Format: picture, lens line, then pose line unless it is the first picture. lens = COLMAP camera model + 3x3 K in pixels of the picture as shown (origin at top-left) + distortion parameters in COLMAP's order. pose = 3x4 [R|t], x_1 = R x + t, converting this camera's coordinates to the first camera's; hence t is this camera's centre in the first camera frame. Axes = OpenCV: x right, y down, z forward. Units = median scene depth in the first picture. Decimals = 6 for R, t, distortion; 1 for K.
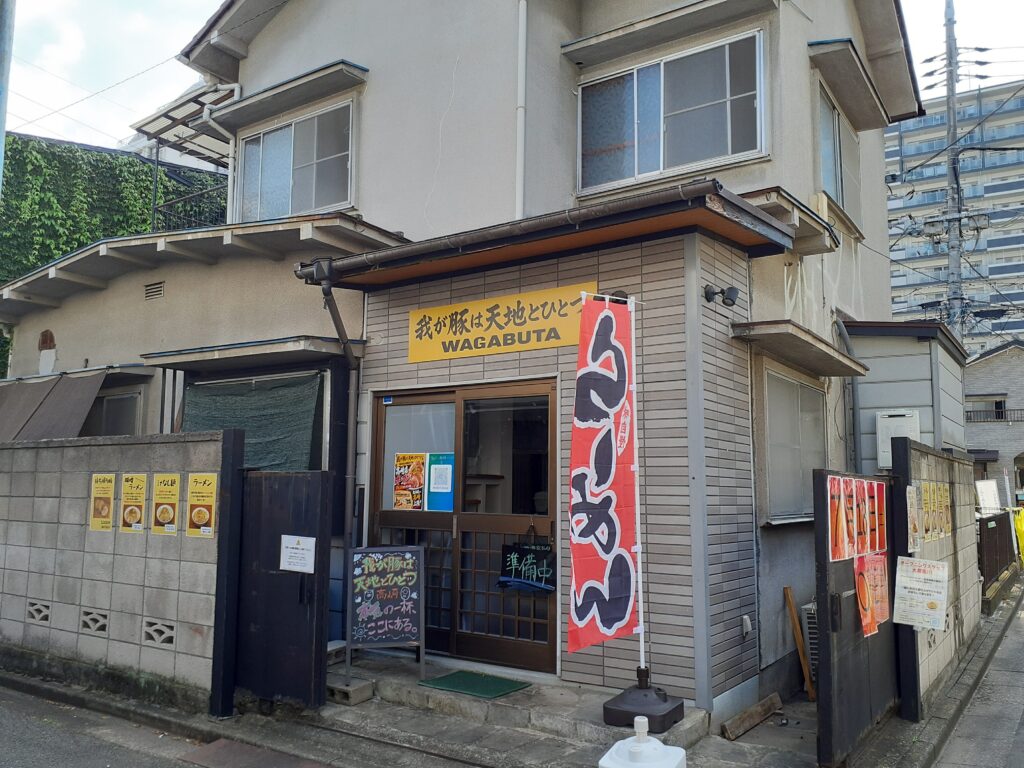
lens RADIAL K [[812.6, 0, 503.1], [0, 812.6, 386.4], [0, 0, 1]] dist [0.023599, -0.062738]
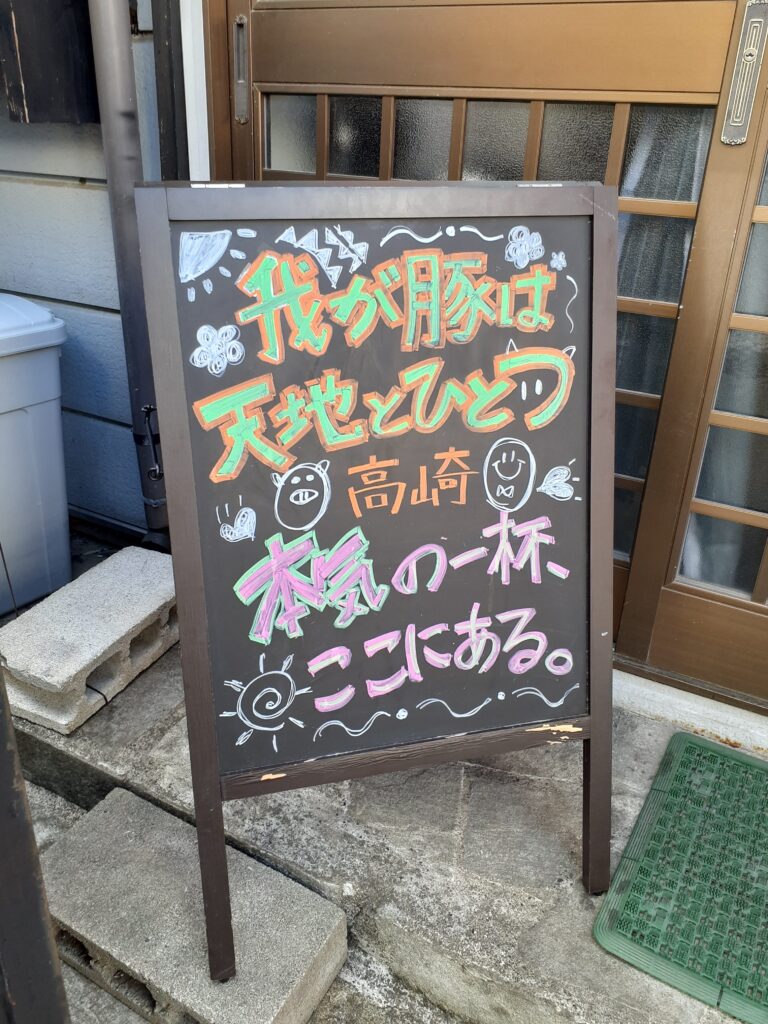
lens RADIAL K [[812.6, 0, 390.6], [0, 812.6, 516.0], [0, 0, 1]] dist [0.023599, -0.062738]
pose [[0.993487, -0.021892, 0.111822, -0.157153], [-0.042885, 0.837369, 0.544954, 0.161510], [-0.105566, -0.546200, 0.830976, 0.816641]]
